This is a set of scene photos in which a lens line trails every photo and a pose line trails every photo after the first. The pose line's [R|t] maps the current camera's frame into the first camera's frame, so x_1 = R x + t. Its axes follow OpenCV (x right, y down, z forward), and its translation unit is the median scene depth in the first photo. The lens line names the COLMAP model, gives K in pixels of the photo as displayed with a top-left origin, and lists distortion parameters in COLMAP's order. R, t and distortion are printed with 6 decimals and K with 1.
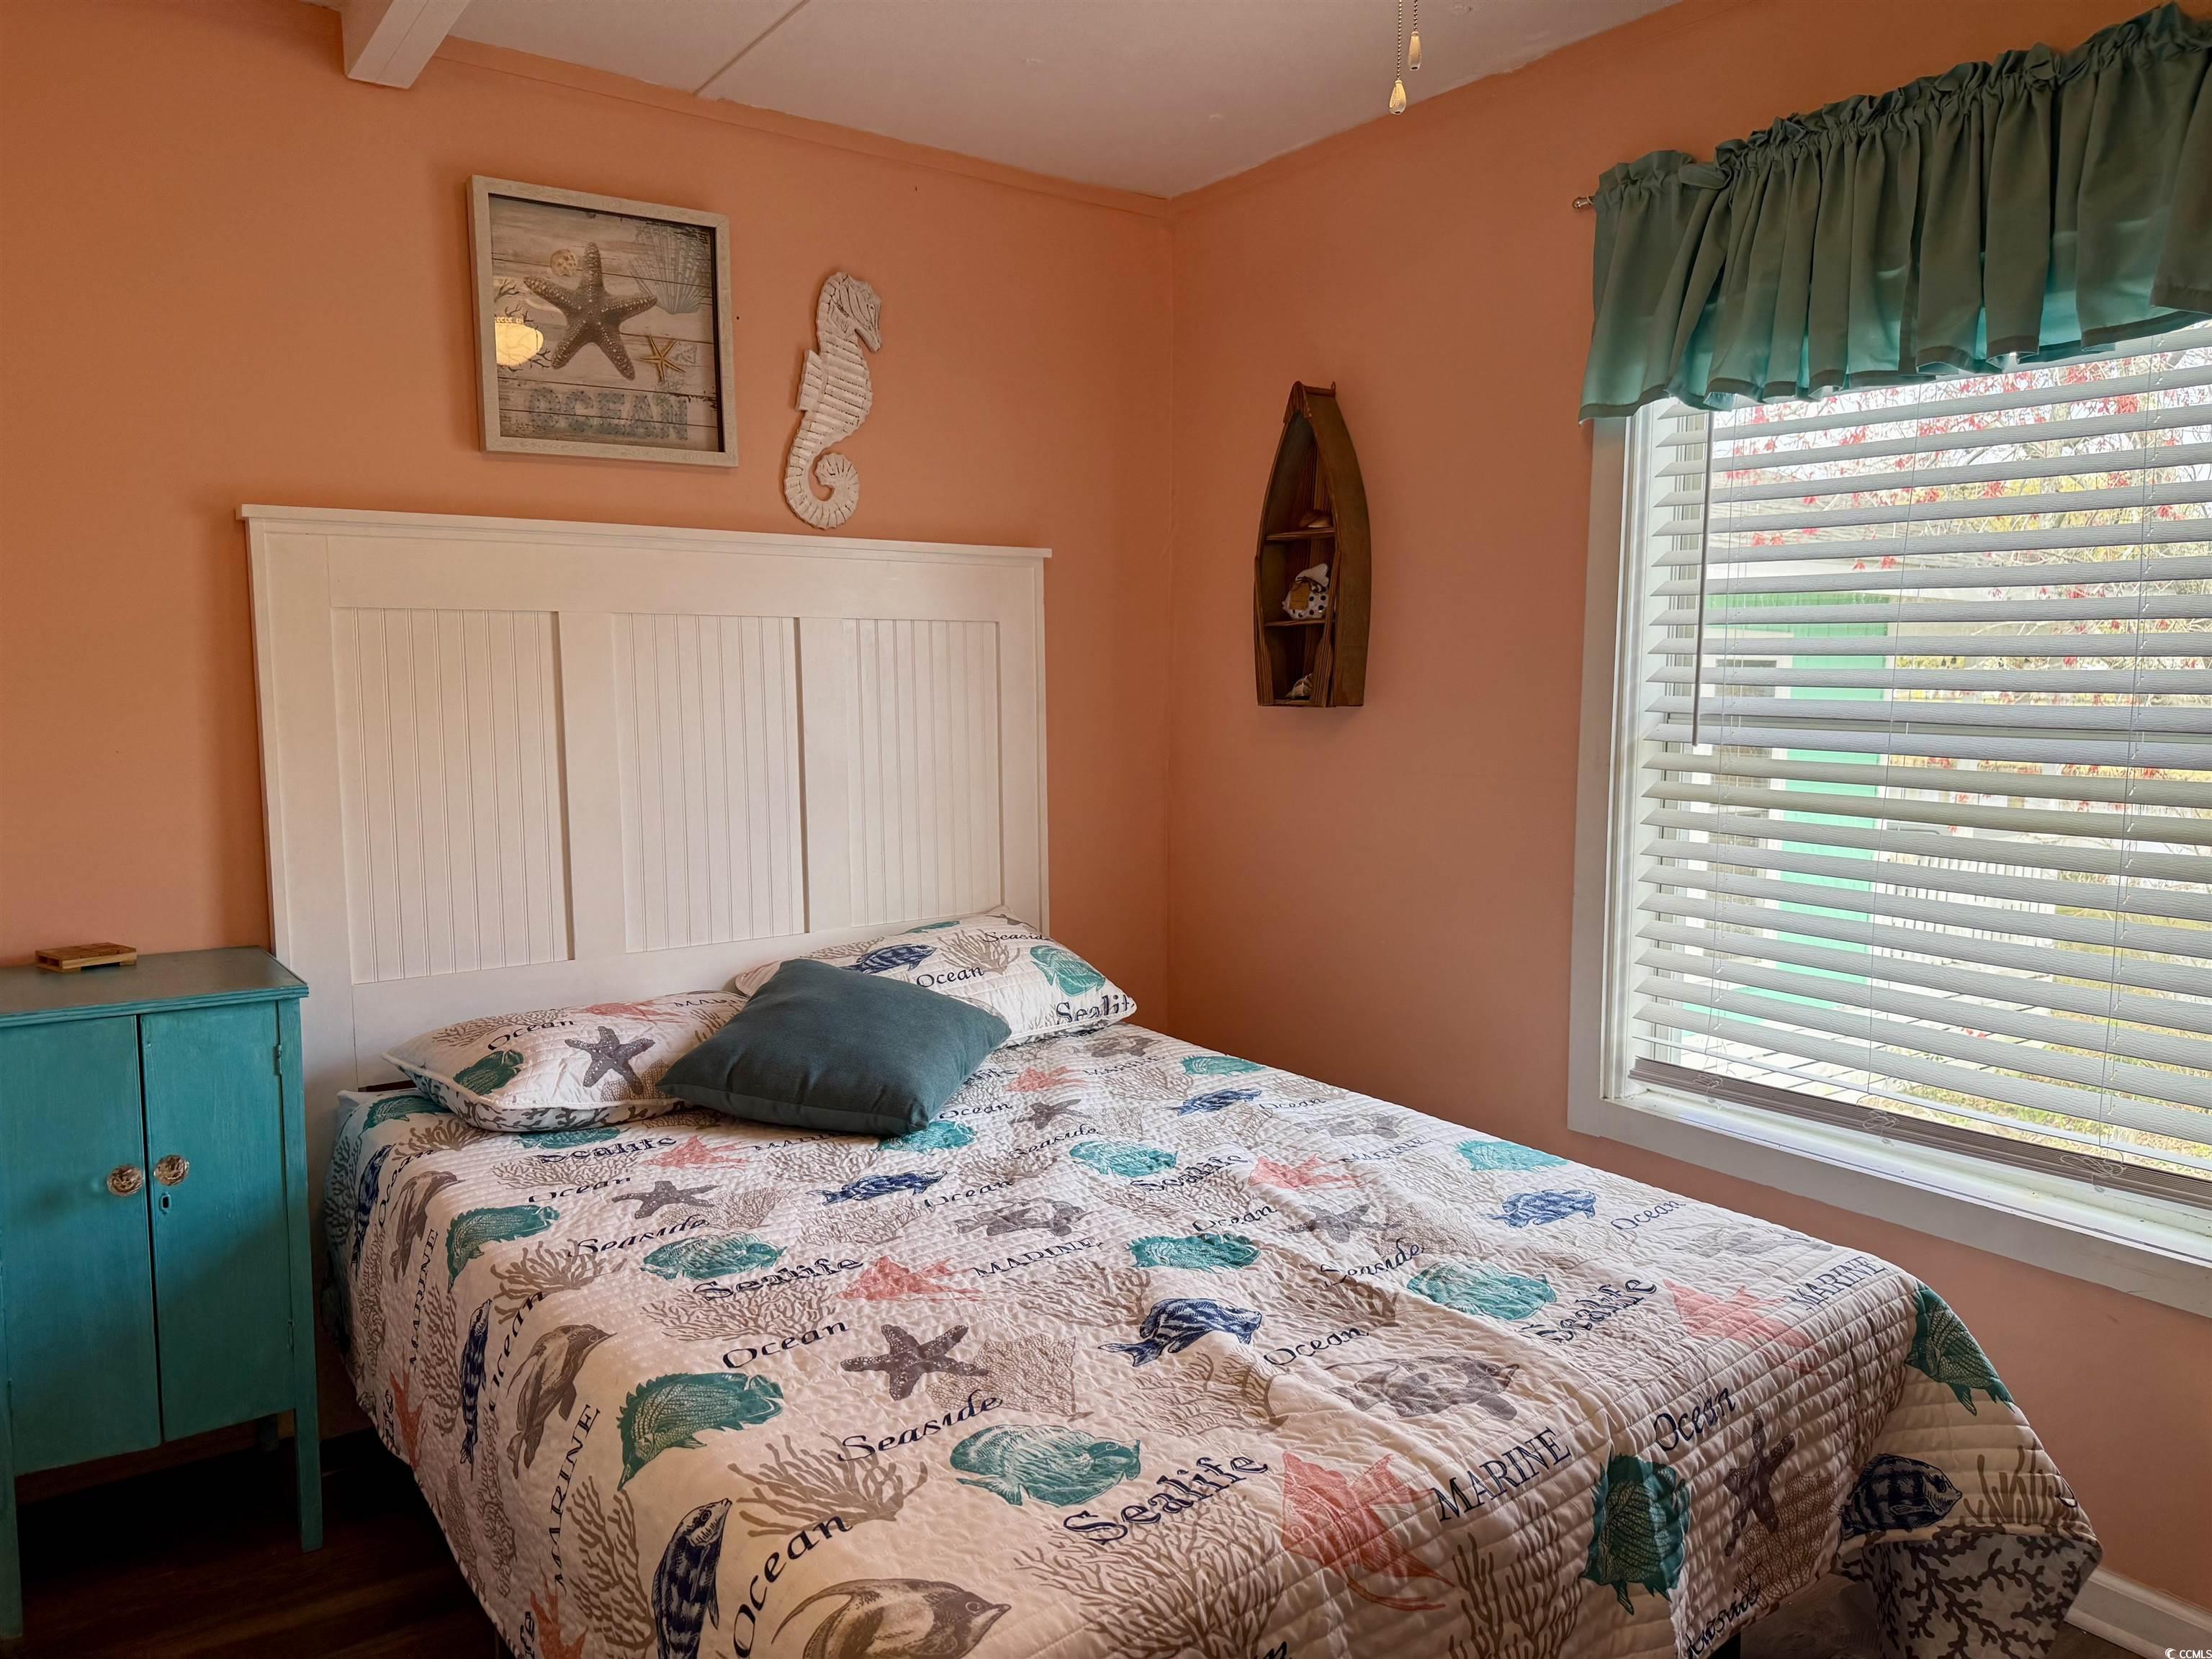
lens RADIAL K [[1561.1, 0, 1108.7], [0, 1561.1, 835.9], [0, 0, 1]] dist [0.110025, -0.166356]
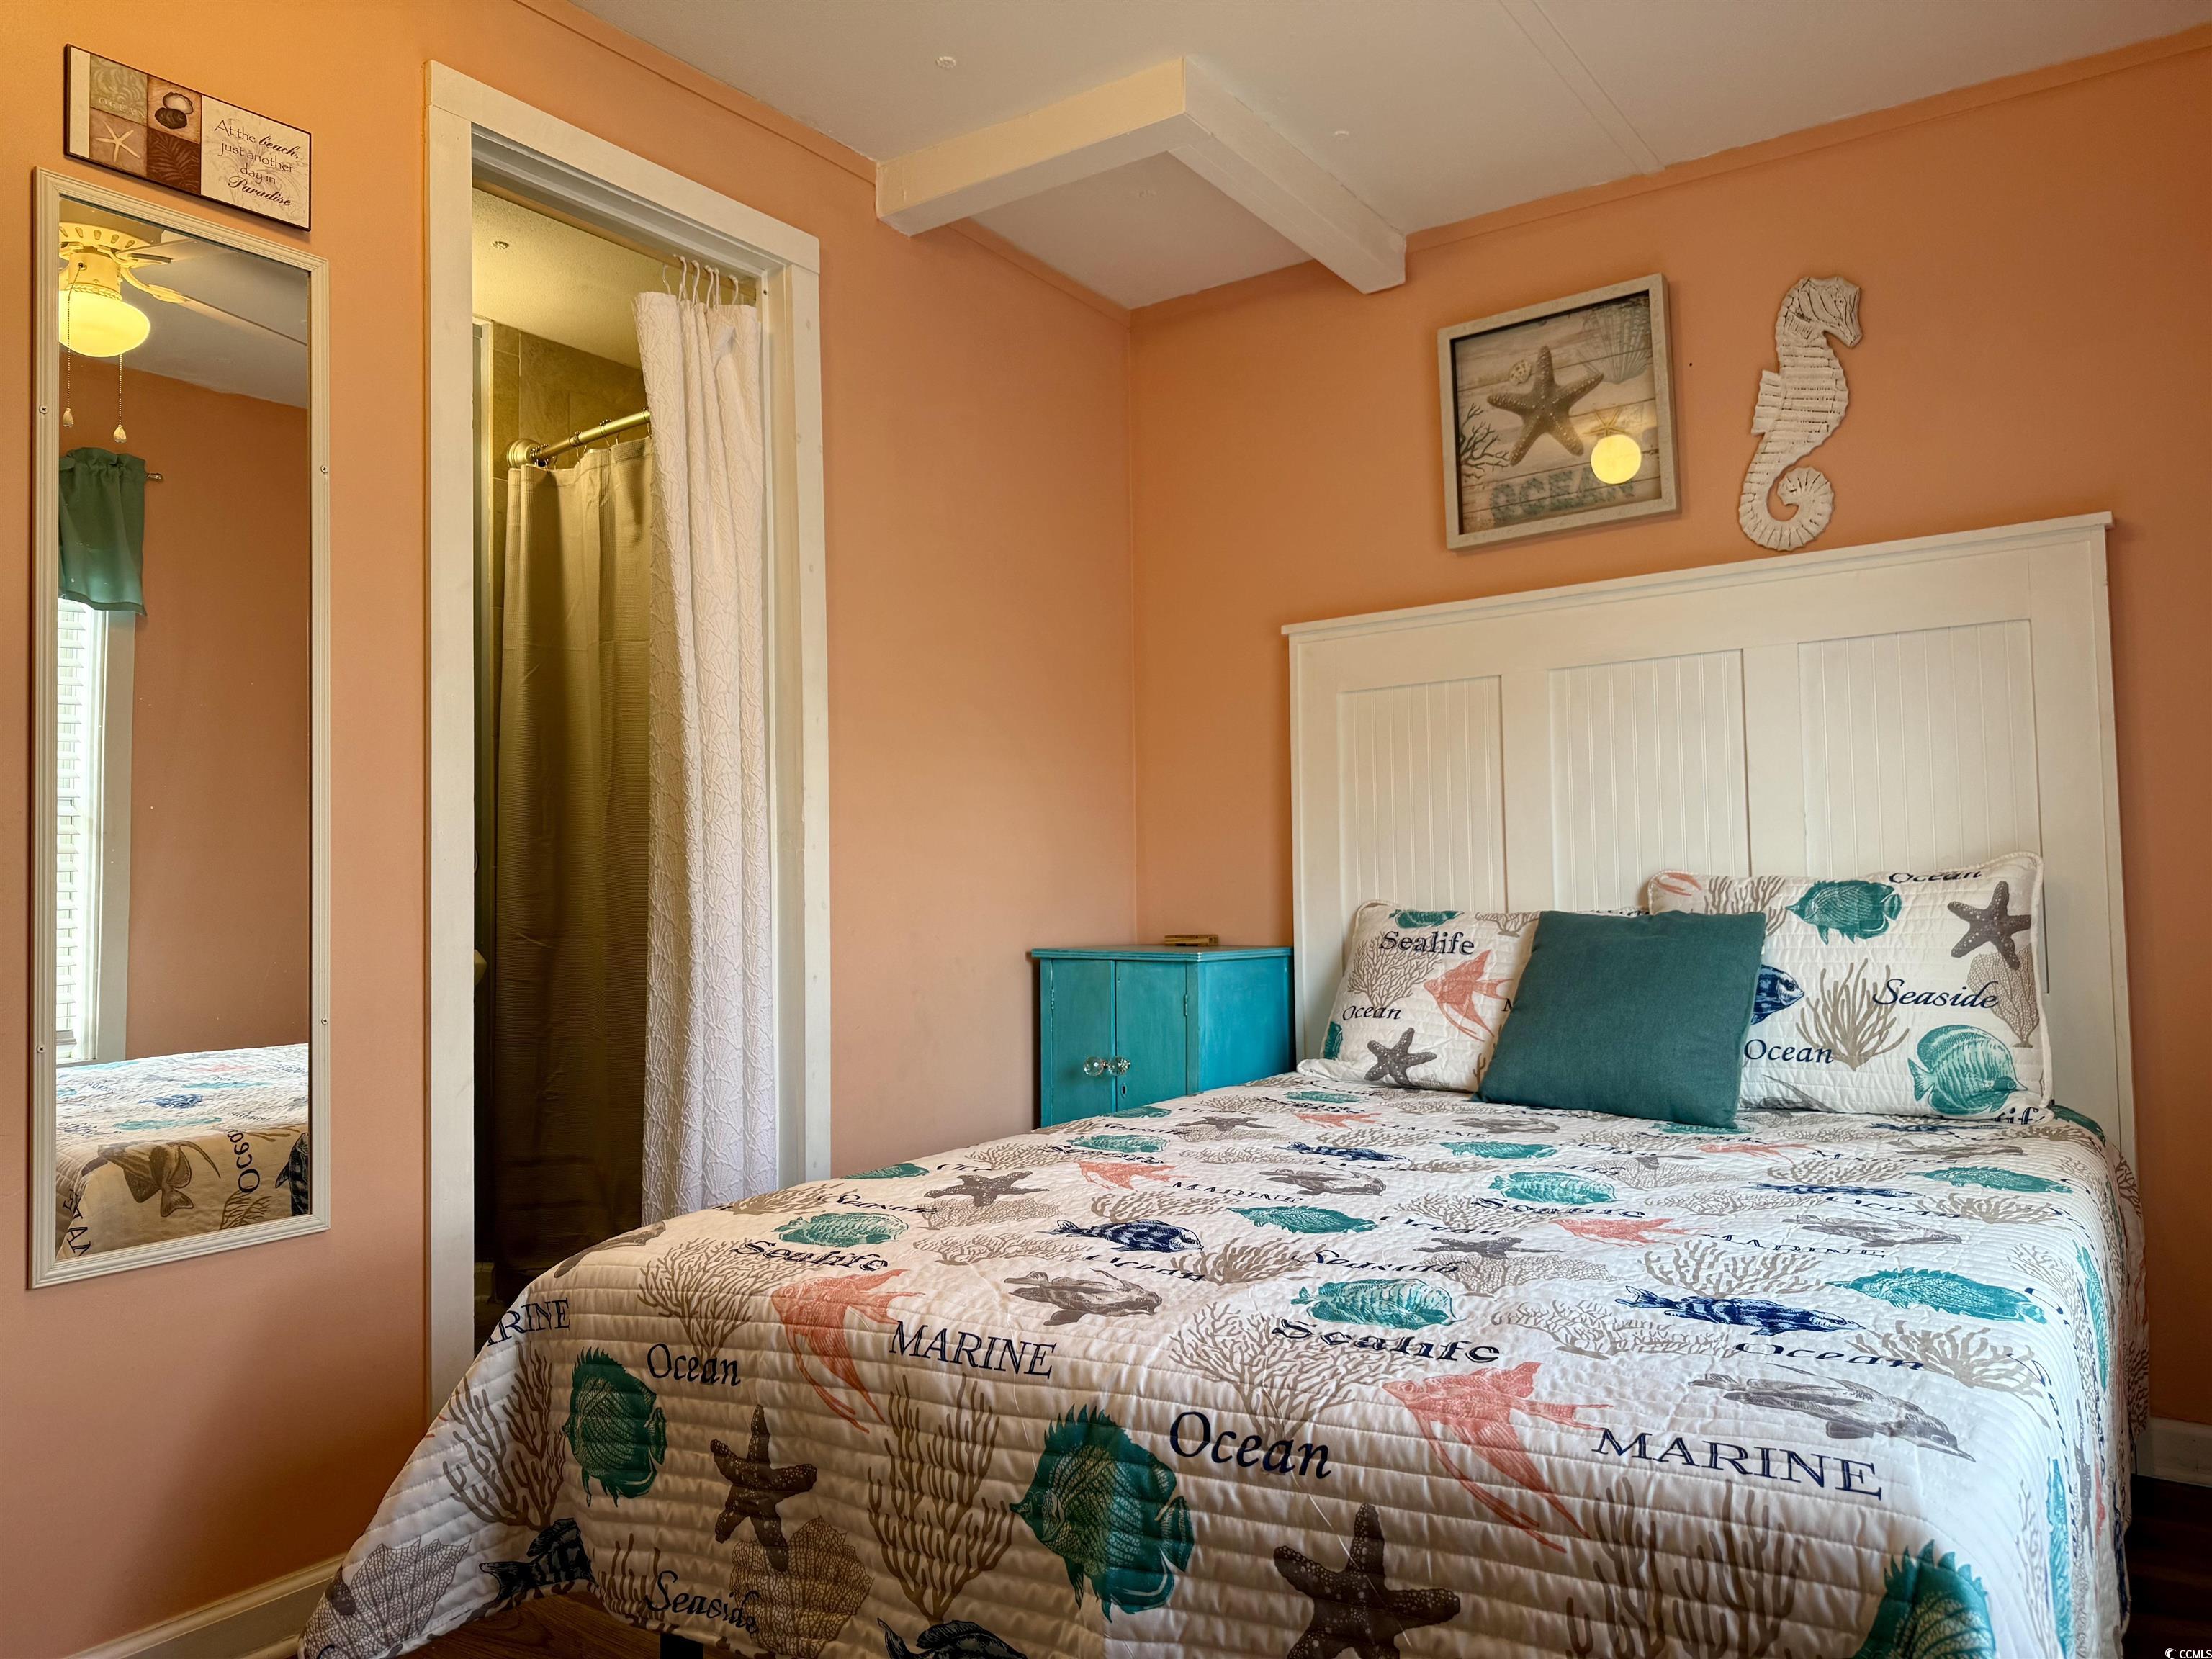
lens RADIAL K [[1561.1, 0, 1108.7], [0, 1561.1, 835.9], [0, 0, 1]] dist [0.110025, -0.166356]
pose [[0.326731, -0.043442, -0.944119, 0.729937], [-0.092546, 0.992672, -0.077704, 0.101702], [0.940575, 0.112763, 0.320316, 0.461174]]
